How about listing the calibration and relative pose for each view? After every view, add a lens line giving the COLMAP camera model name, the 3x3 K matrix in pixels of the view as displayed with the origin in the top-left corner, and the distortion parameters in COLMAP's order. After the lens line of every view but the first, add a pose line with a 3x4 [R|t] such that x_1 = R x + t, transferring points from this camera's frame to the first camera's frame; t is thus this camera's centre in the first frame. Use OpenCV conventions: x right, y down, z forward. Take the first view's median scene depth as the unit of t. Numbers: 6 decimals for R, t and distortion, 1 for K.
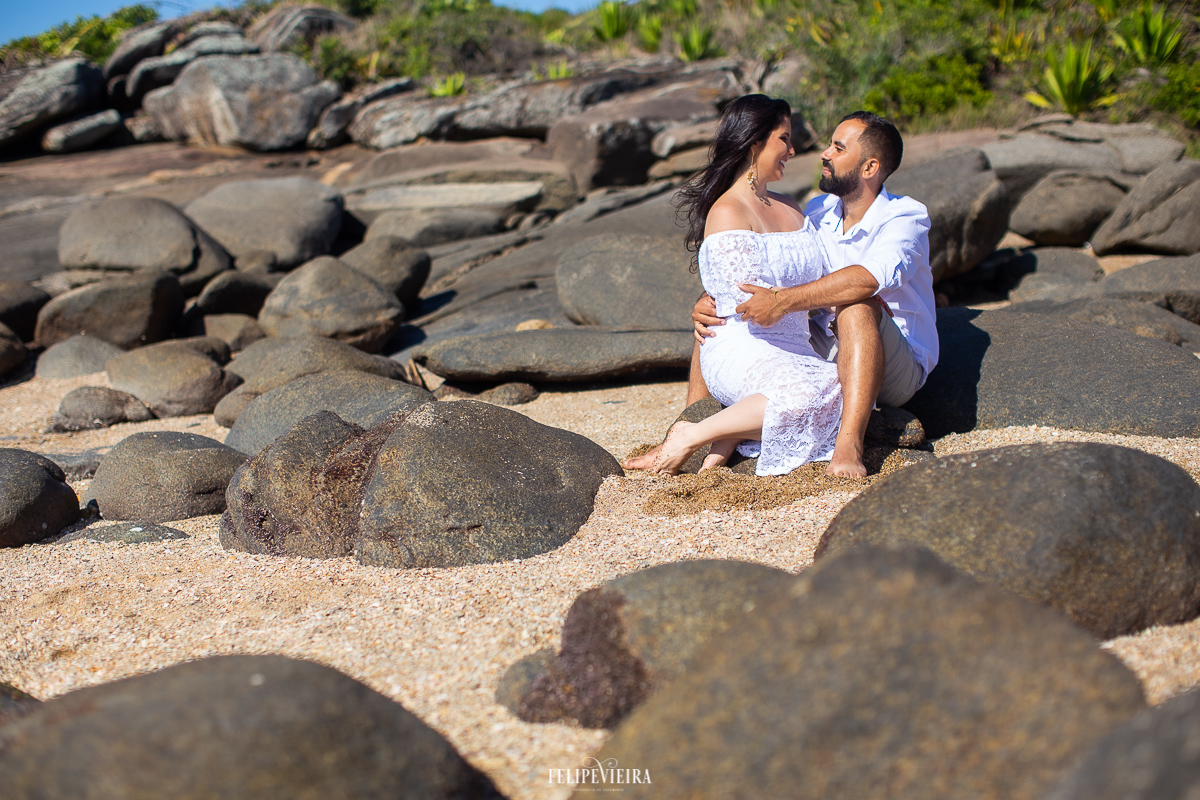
lens RADIAL K [[1737.2, 0, 600.0], [0, 1737.2, 400.0], [0, 0, 1]] dist [-0.213870, 0.565197]
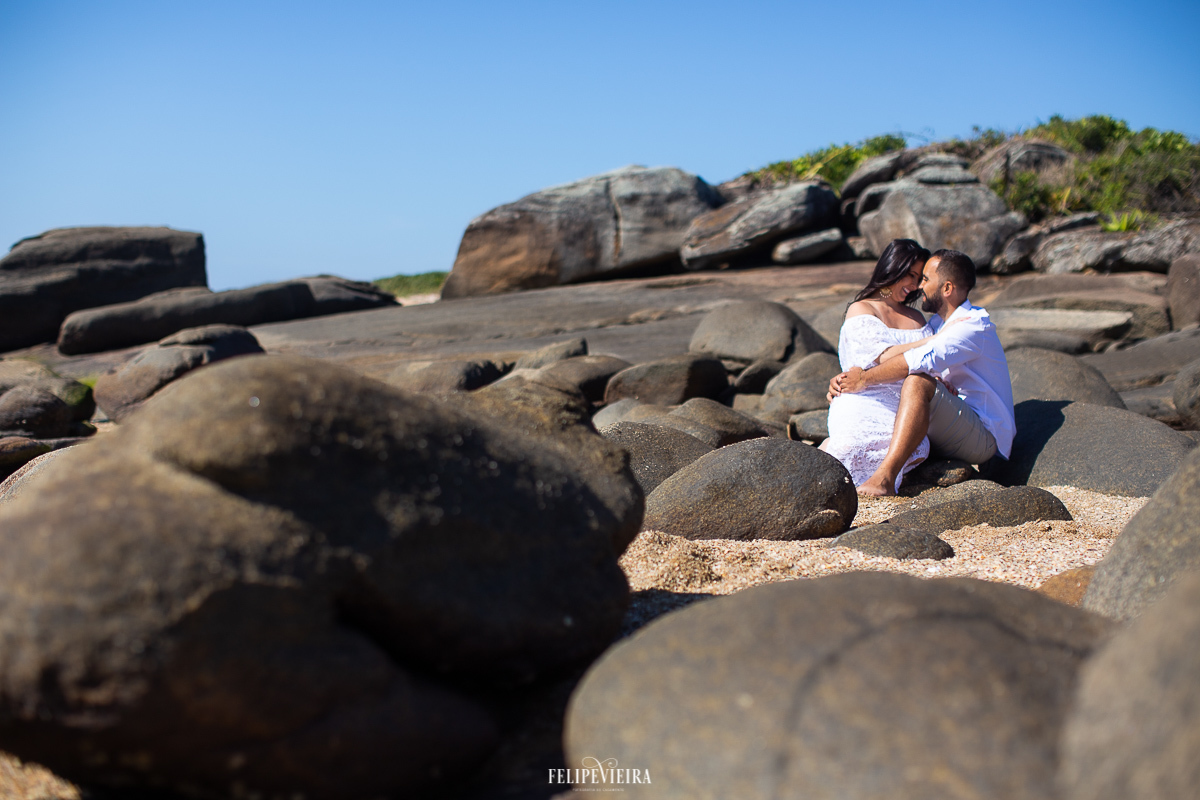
lens RADIAL K [[1737.2, 0, 600.0], [0, 1737.2, 400.0], [0, 0, 1]] dist [-0.213870, 0.565197]
pose [[0.890625, 0.079631, -0.447711, 0.102426], [-0.111348, 0.992765, -0.044926, 0.009631], [0.440895, 0.089864, 0.893049, -0.069924]]
